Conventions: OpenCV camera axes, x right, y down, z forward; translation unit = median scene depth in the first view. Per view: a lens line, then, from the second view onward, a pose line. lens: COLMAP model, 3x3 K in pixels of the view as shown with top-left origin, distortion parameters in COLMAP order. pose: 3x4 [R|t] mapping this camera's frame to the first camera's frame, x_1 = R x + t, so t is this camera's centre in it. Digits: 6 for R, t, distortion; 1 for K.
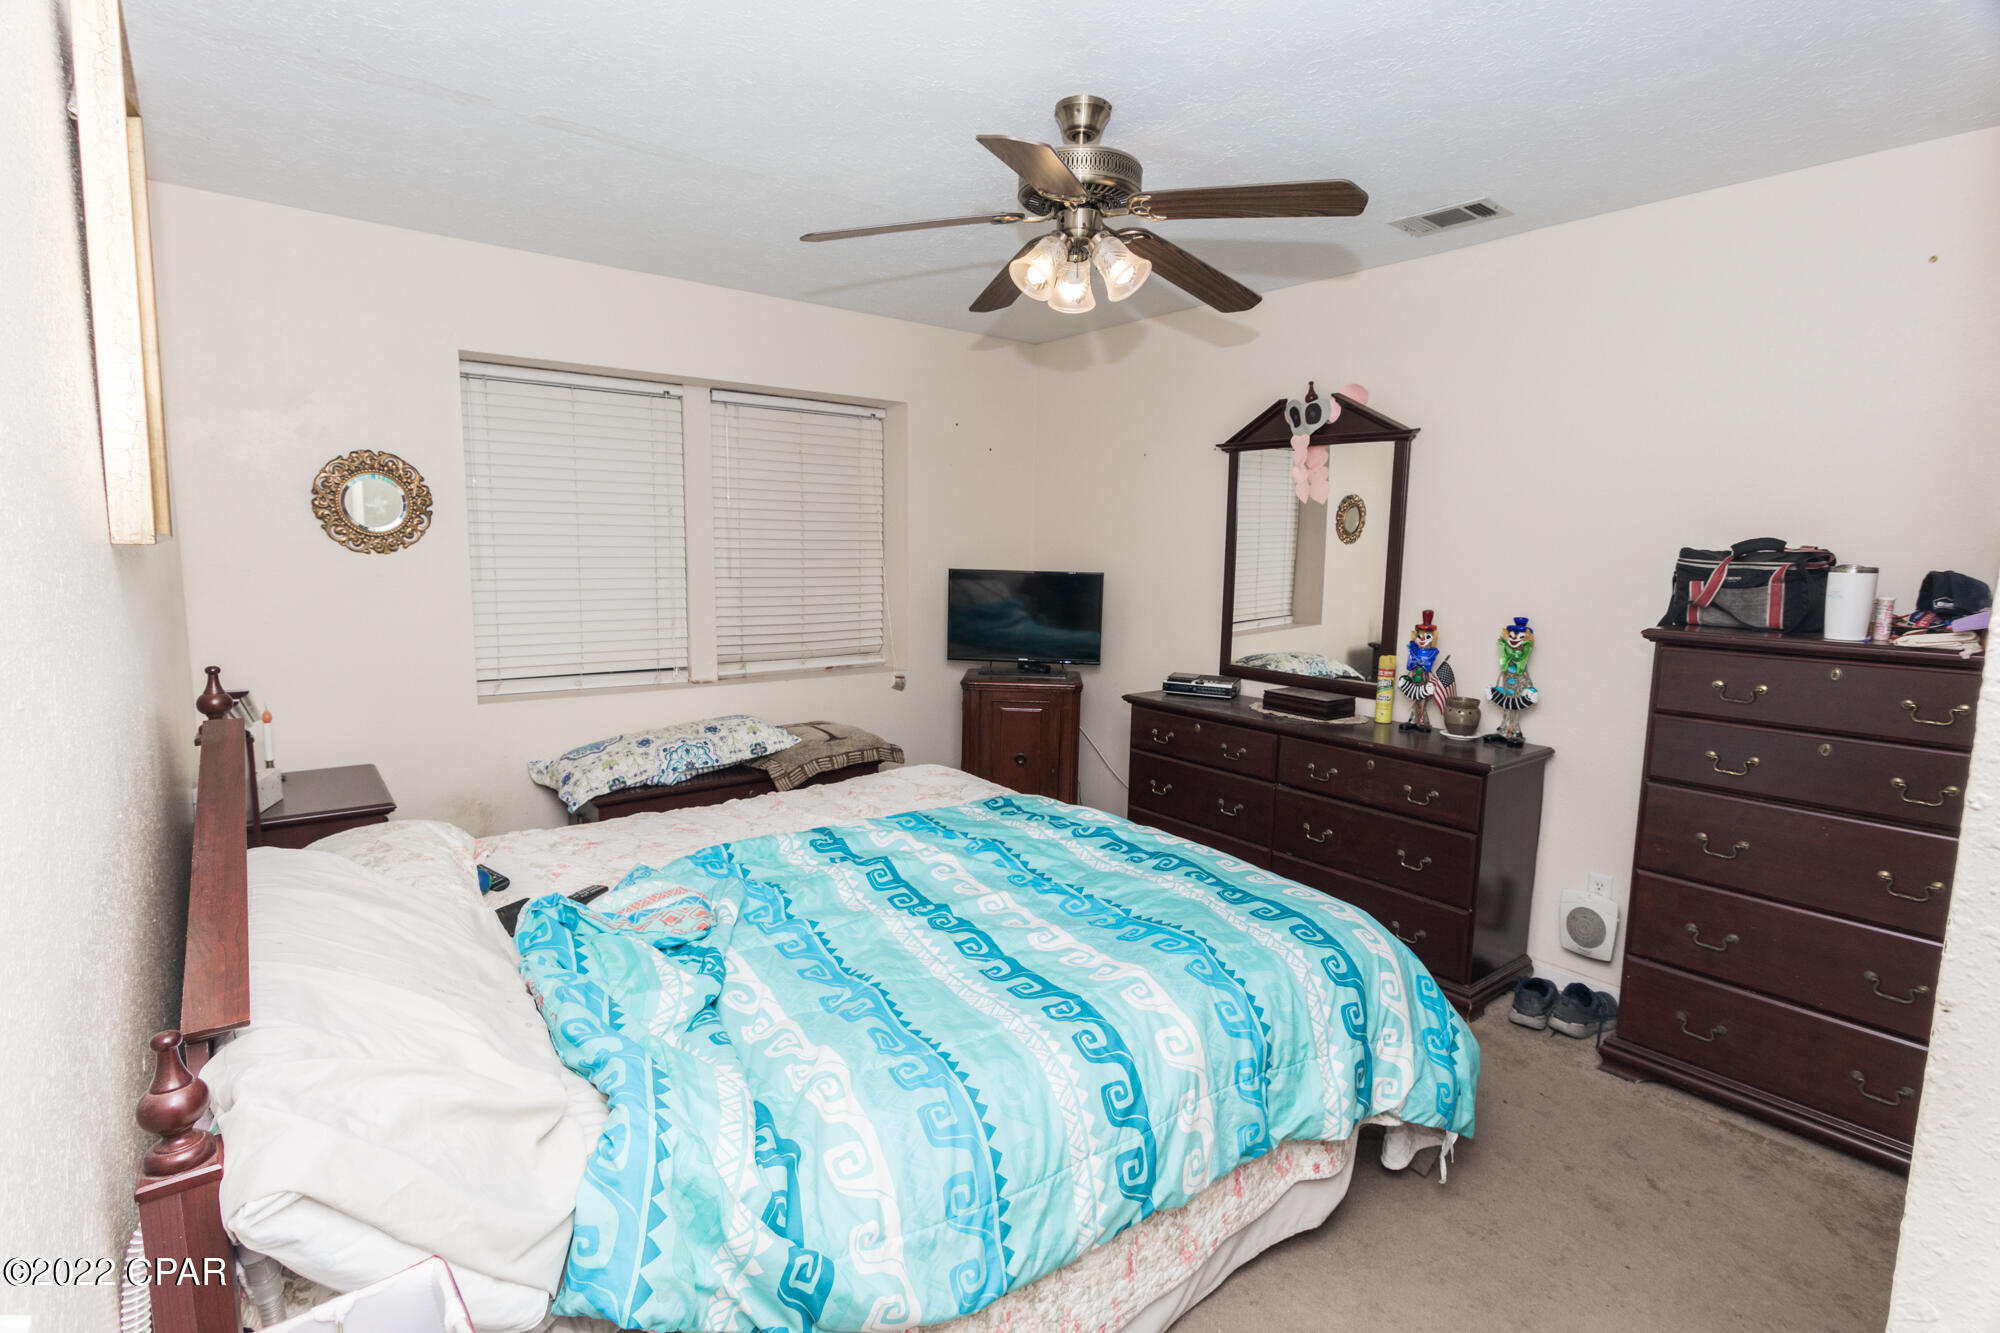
lens RADIAL K [[960.2, 0, 984.6], [0, 960.2, 667.8], [0, 0, 1]] dist [0.002979, 0.000655]
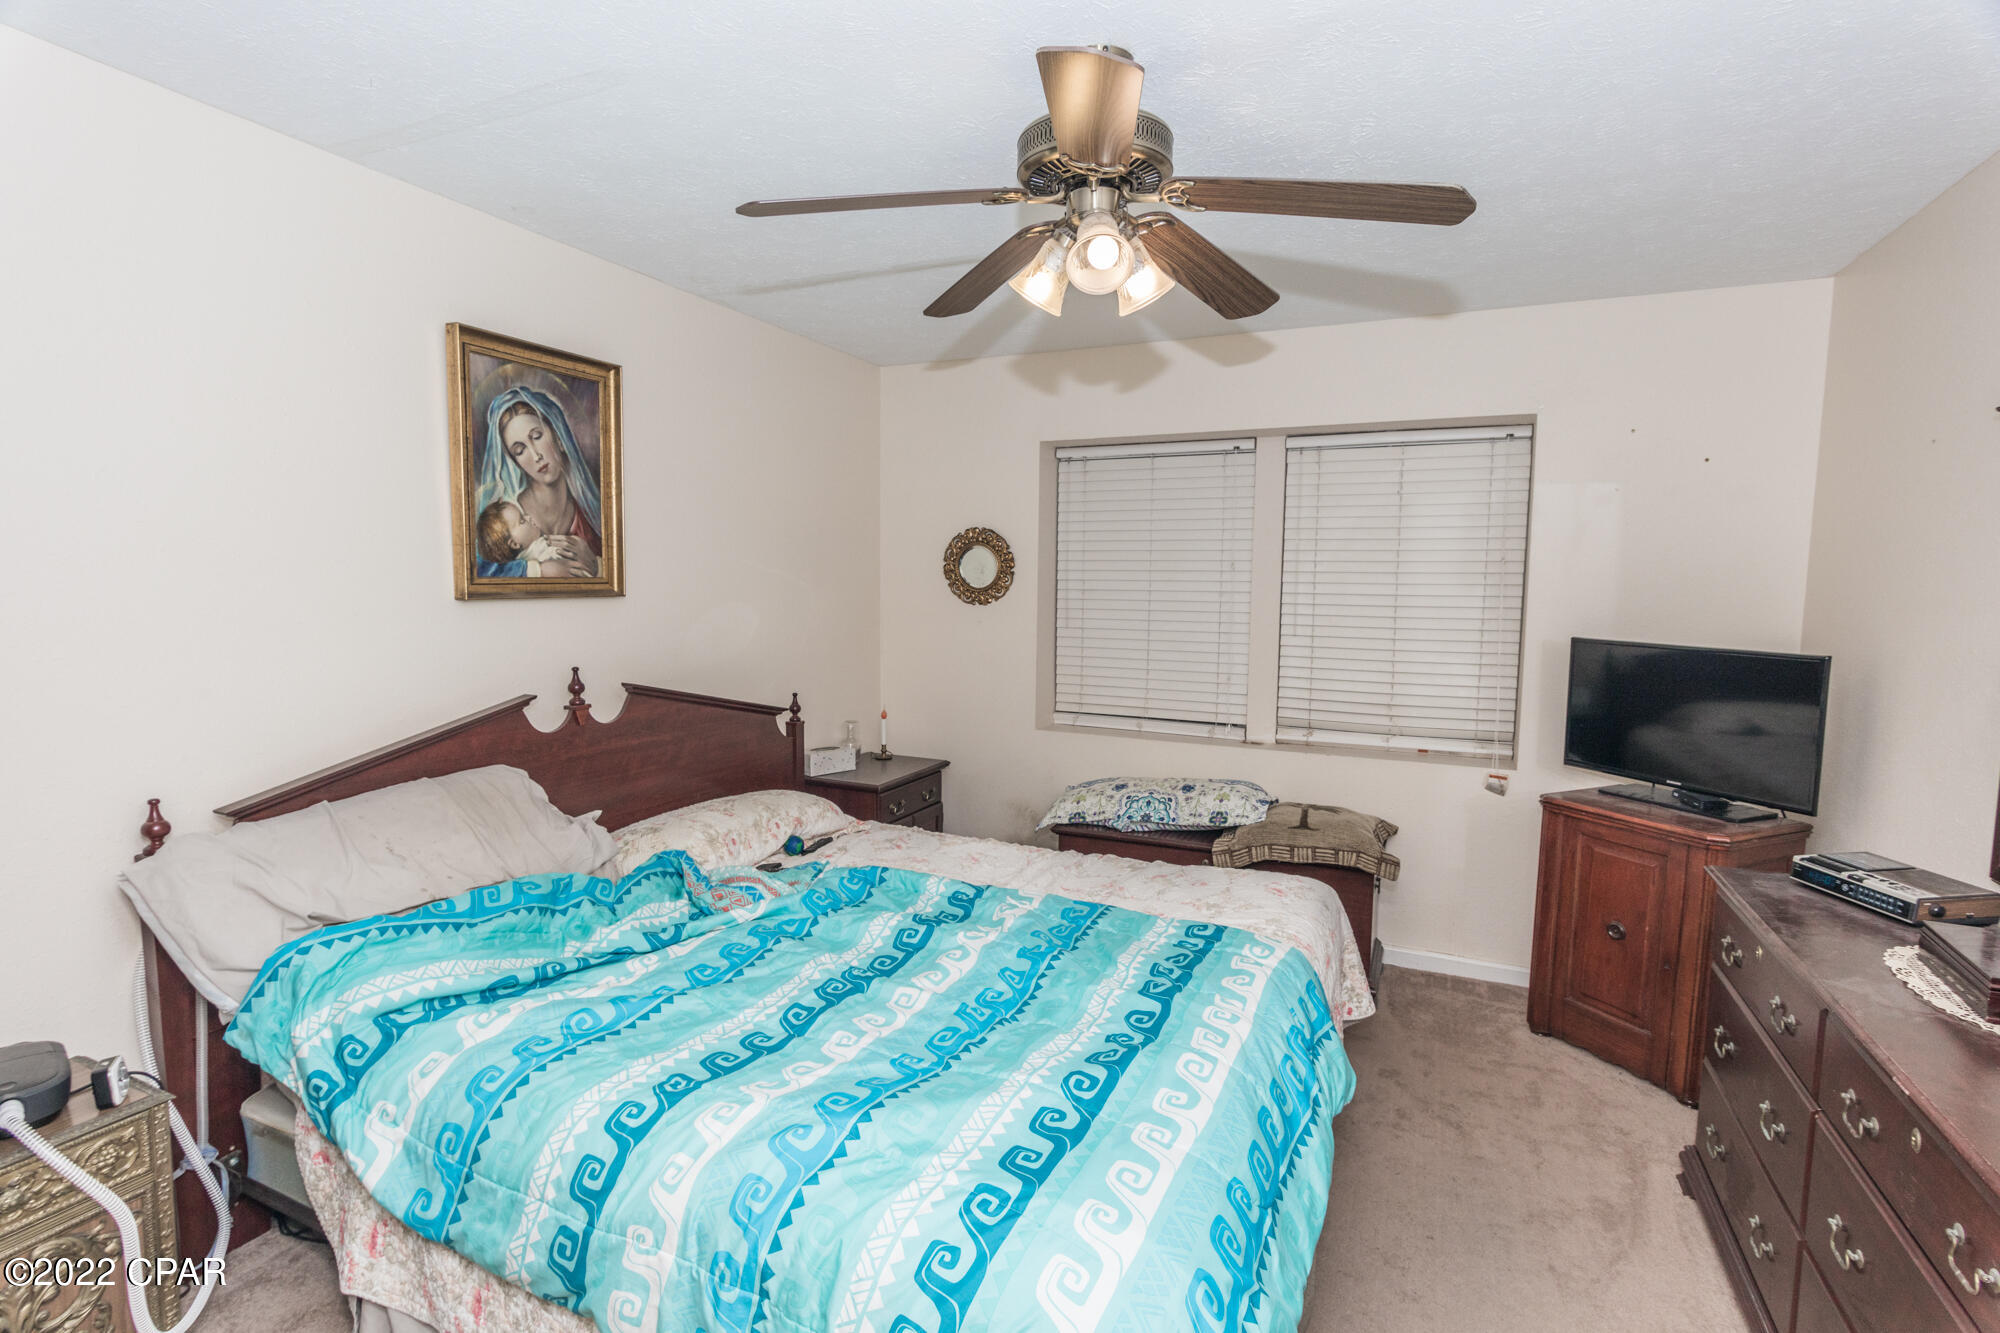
lens RADIAL K [[960.2, 0, 991.0], [0, 960.2, 657.6], [0, 0, 1]] dist [0.002979, 0.000655]
pose [[0.452287, 0.062951, -0.889648, 0.488075], [-0.119438, 0.992796, 0.009528, -0.053252], [0.883839, 0.101948, 0.456547, 0.366517]]
